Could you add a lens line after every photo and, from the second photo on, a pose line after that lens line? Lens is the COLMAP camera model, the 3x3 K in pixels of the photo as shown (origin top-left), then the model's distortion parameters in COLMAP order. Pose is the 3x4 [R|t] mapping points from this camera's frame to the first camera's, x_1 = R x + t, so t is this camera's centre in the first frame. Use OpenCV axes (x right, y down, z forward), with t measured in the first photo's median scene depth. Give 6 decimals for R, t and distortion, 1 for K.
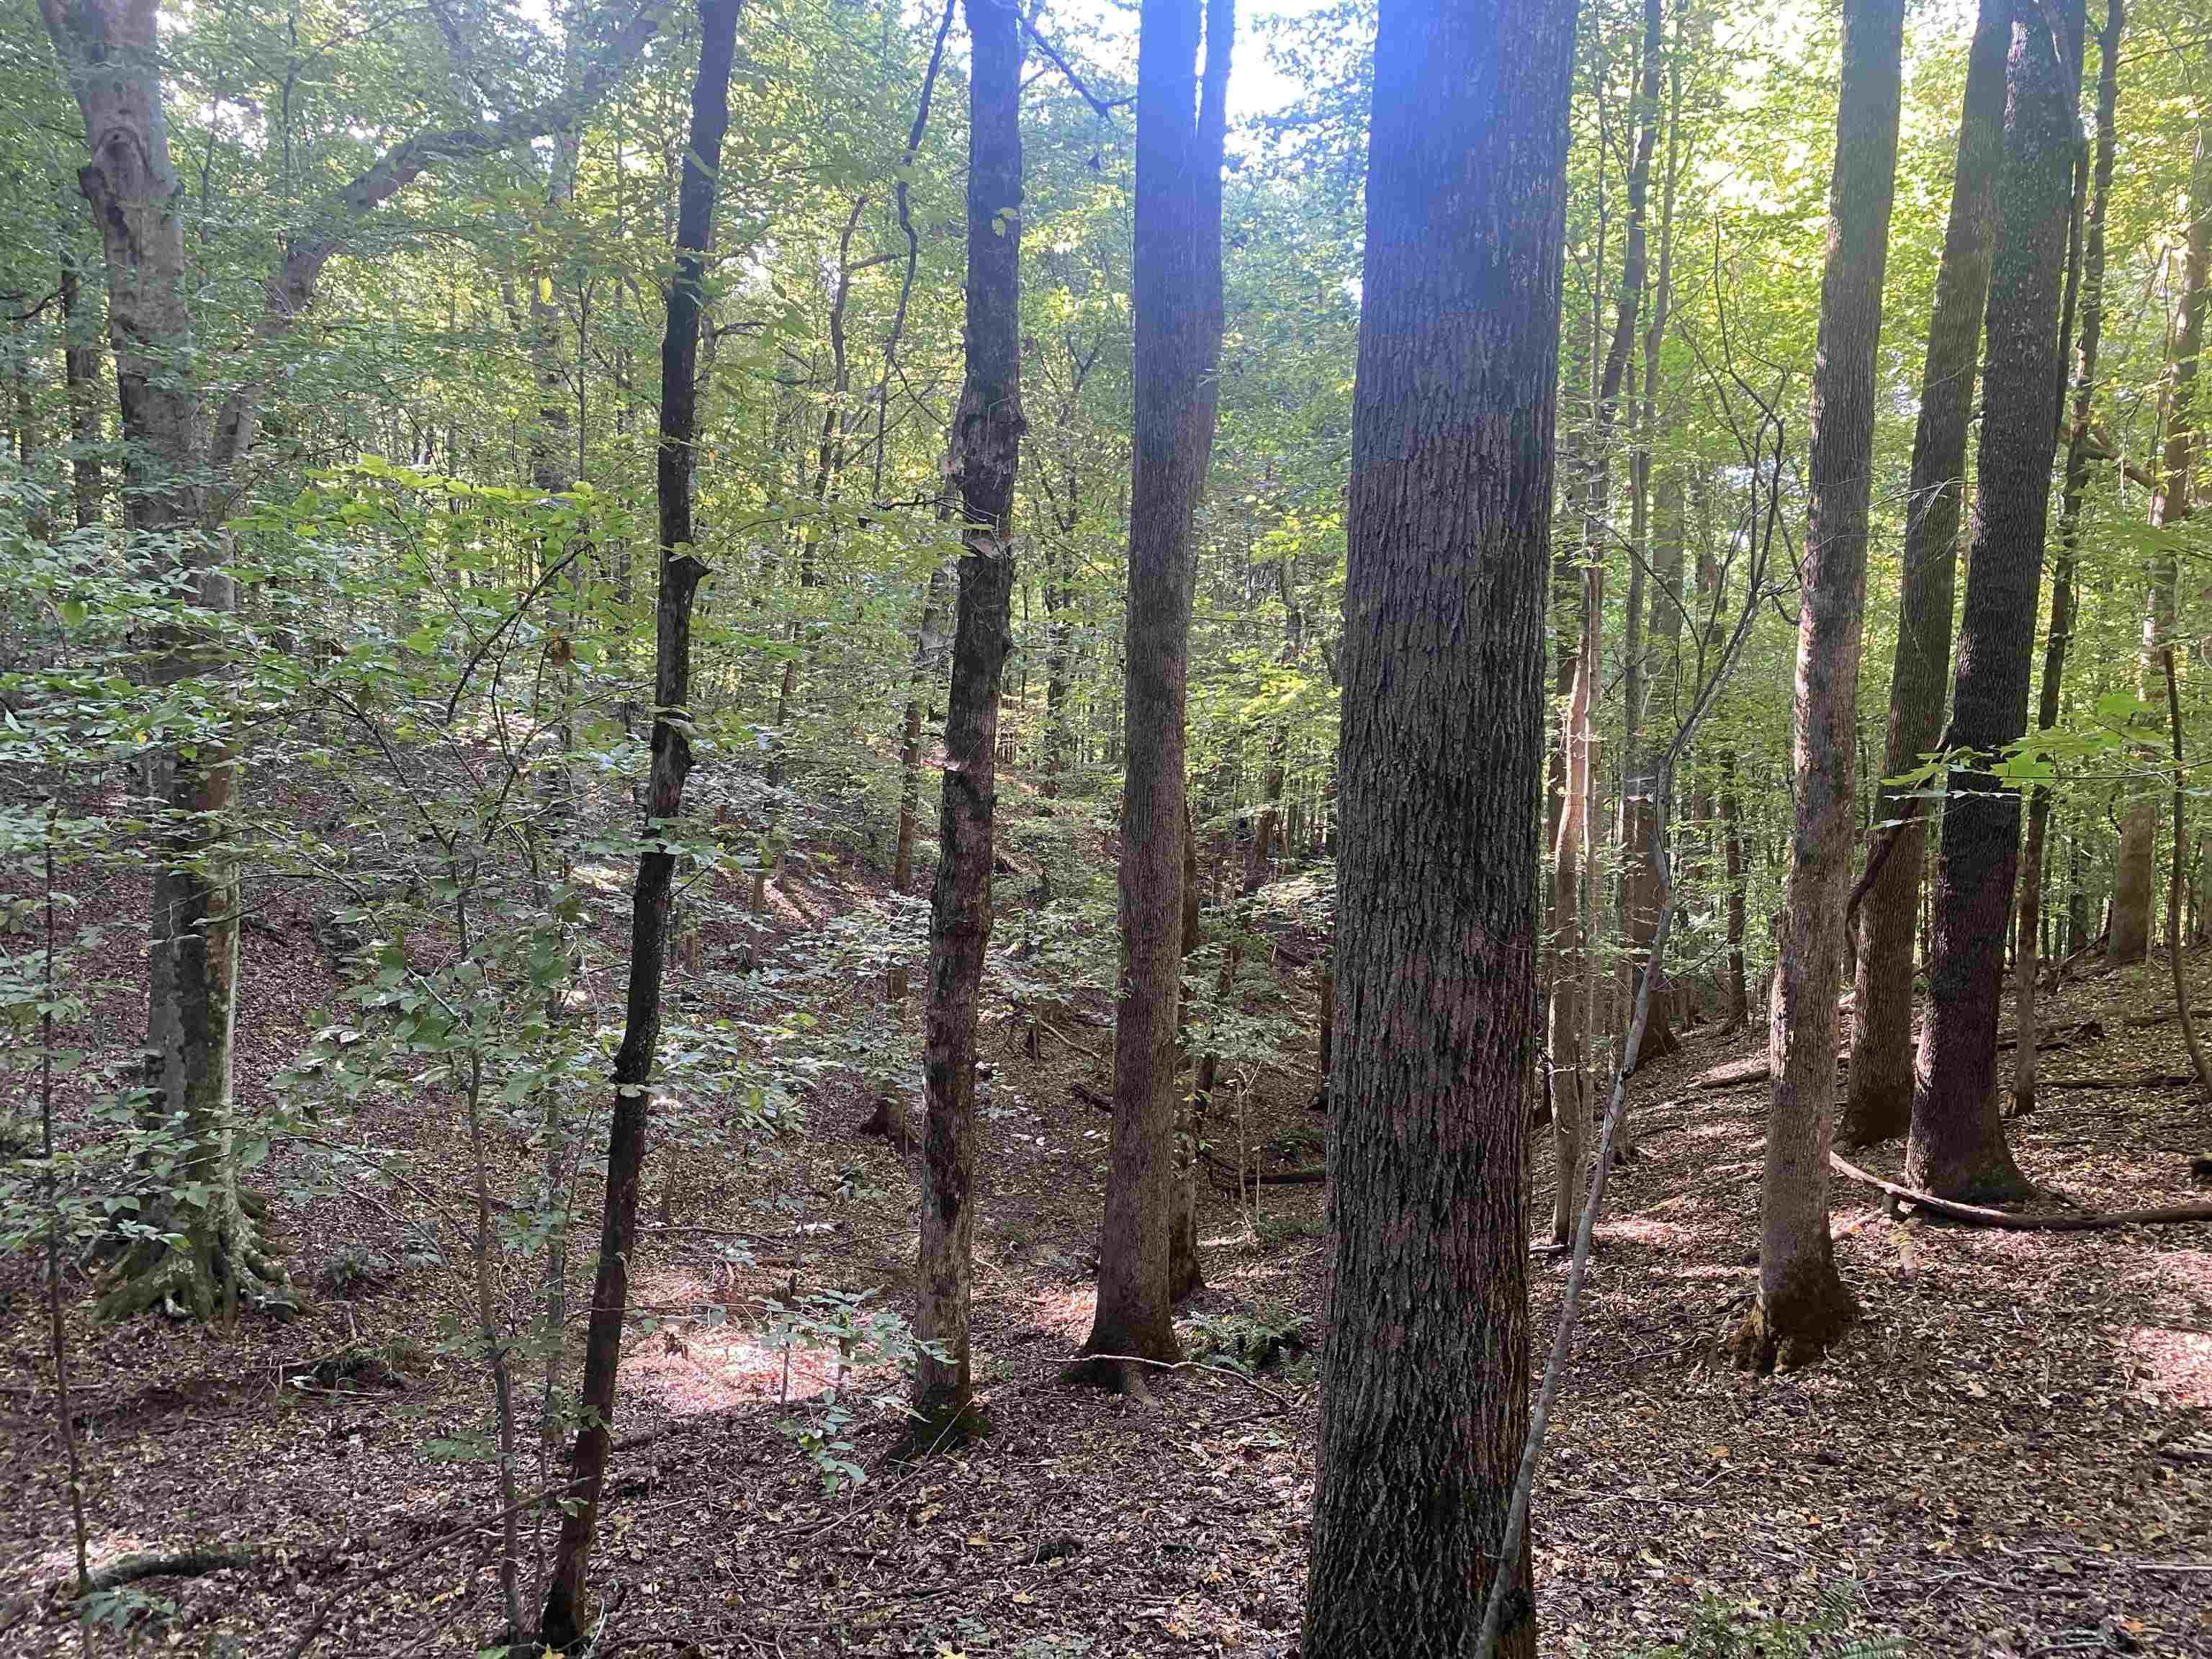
lens RADIAL K [[1633.3, 0, 1098.6], [0, 1633.3, 827.3], [0, 0, 1]] dist [0.010505, -0.011323]
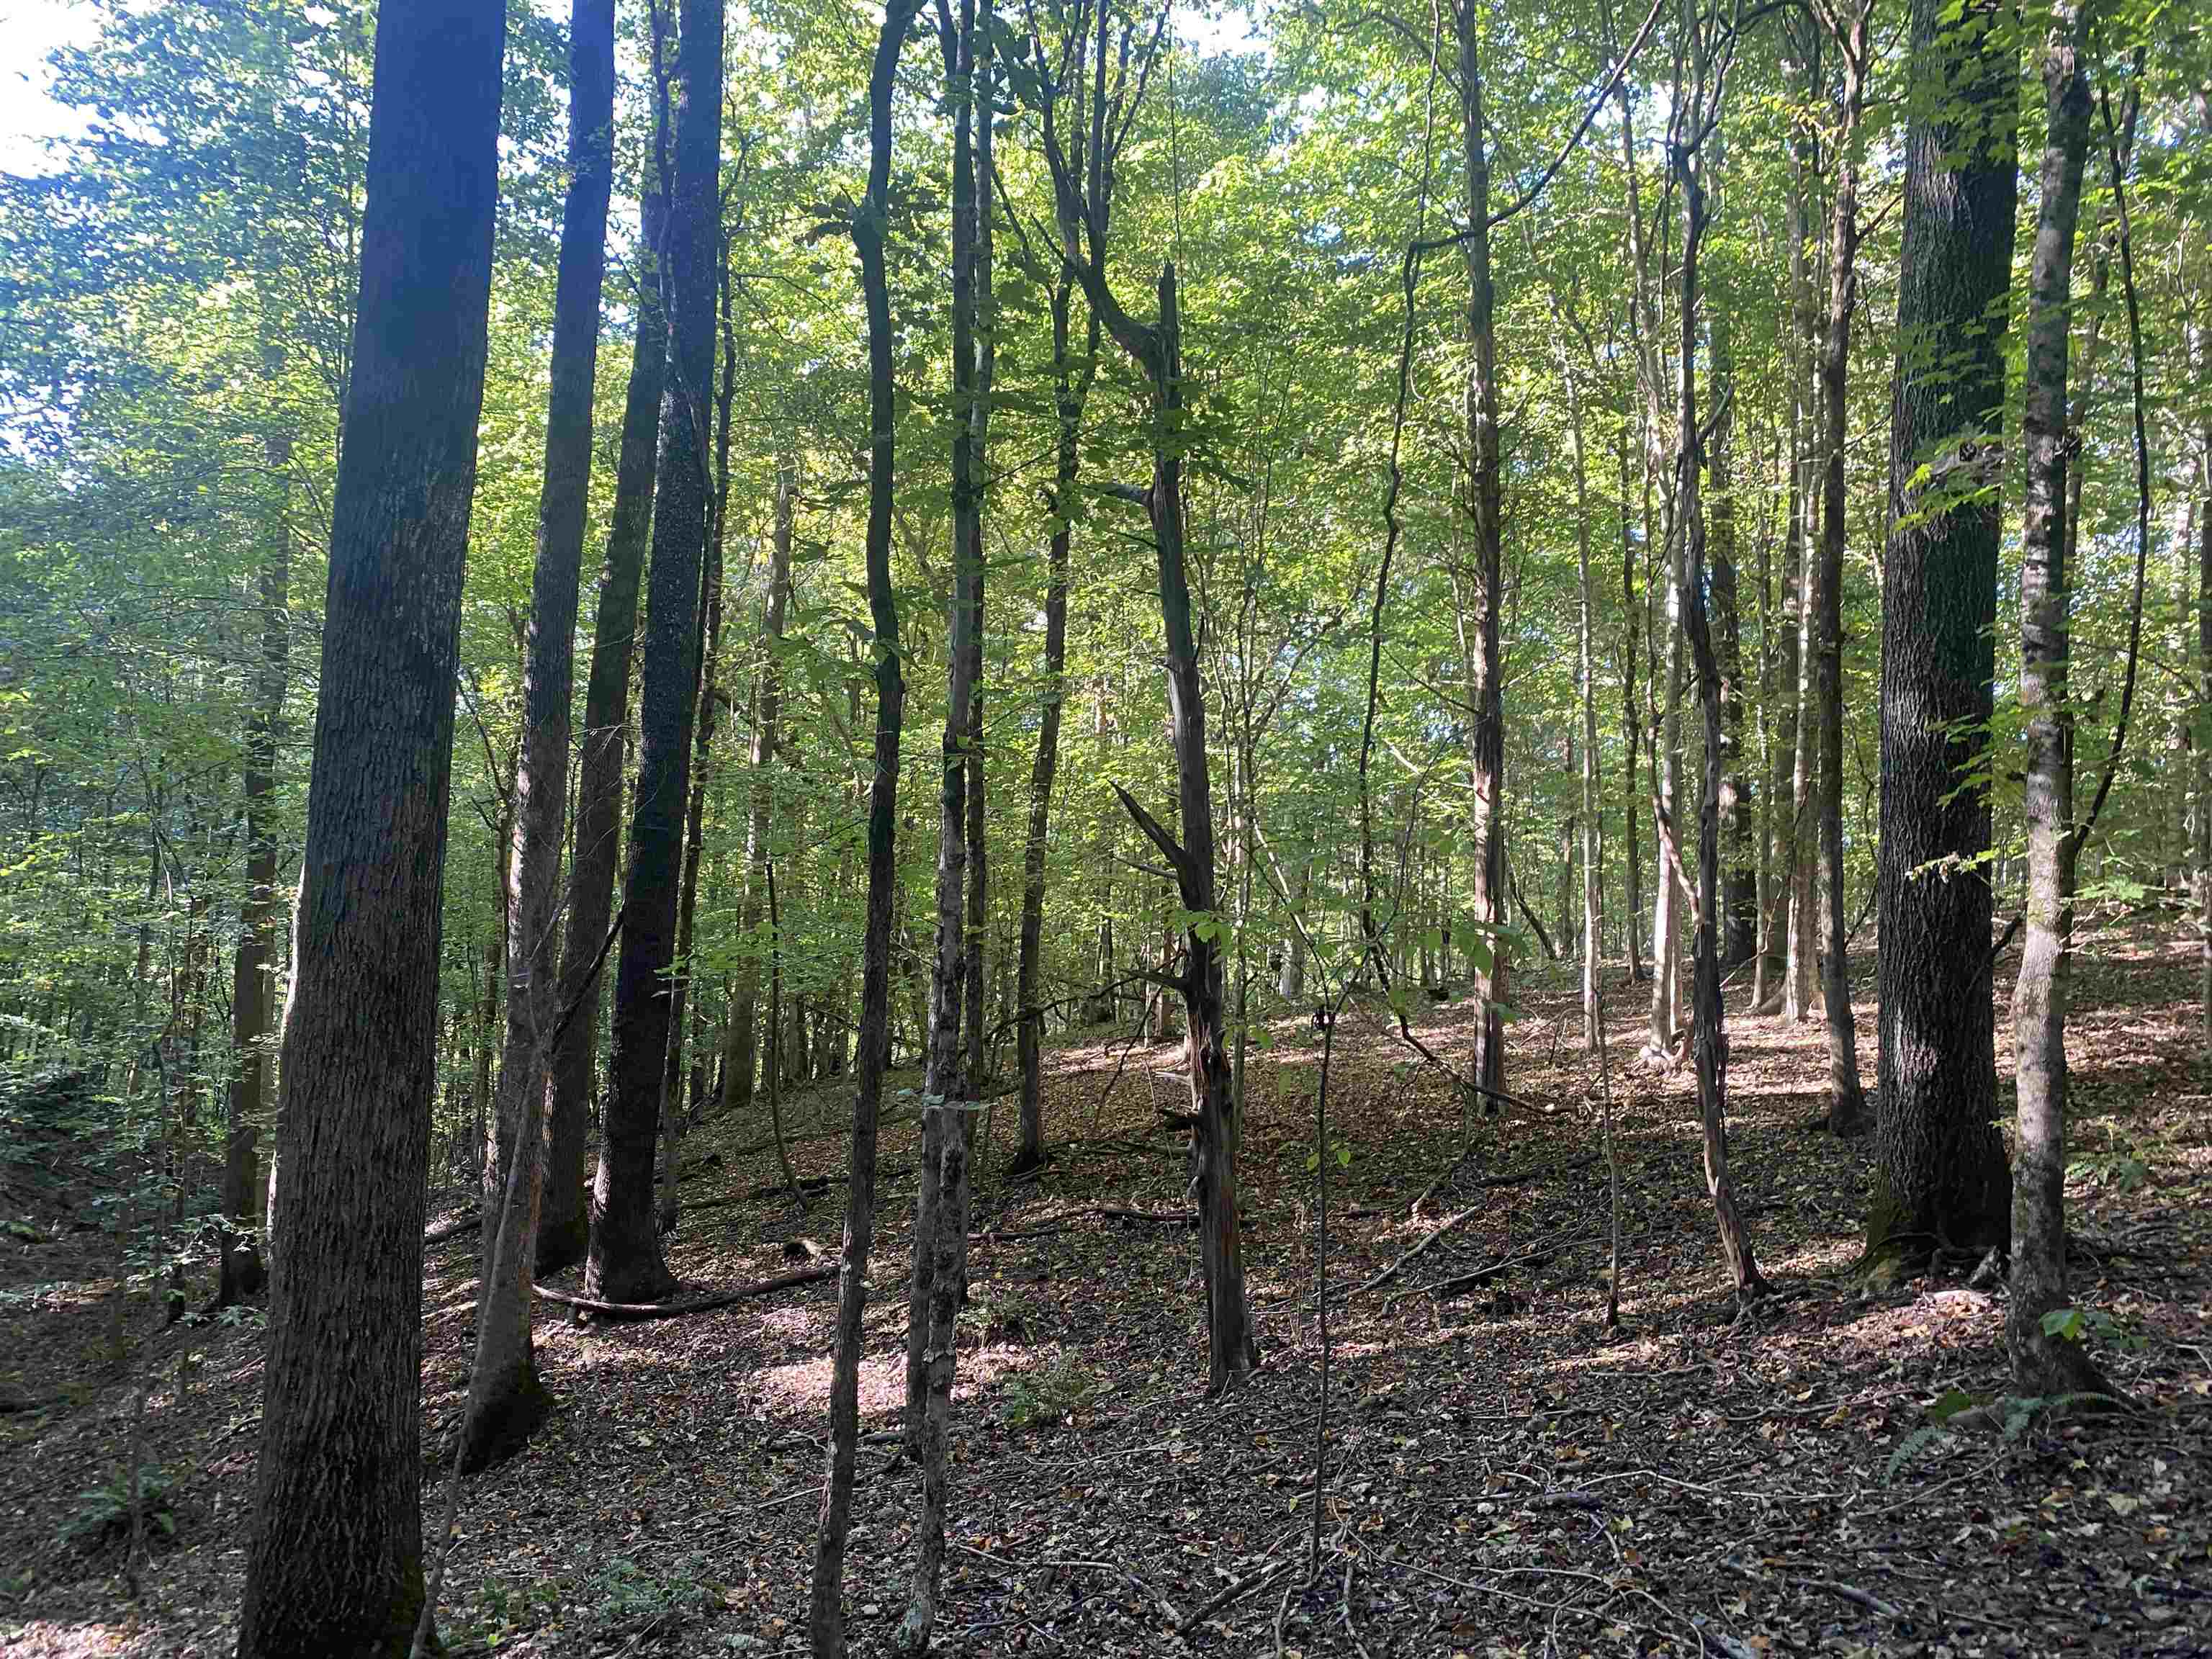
lens RADIAL K [[1633.3, 0, 1104.3], [0, 1633.3, 825.6], [0, 0, 1]] dist [0.010505, -0.011323]
pose [[0.707102, 0.049784, 0.705357, -0.116168], [0.026709, 0.994926, -0.096997, -0.001783], [-0.706607, 0.087425, 0.702184, -0.166254]]
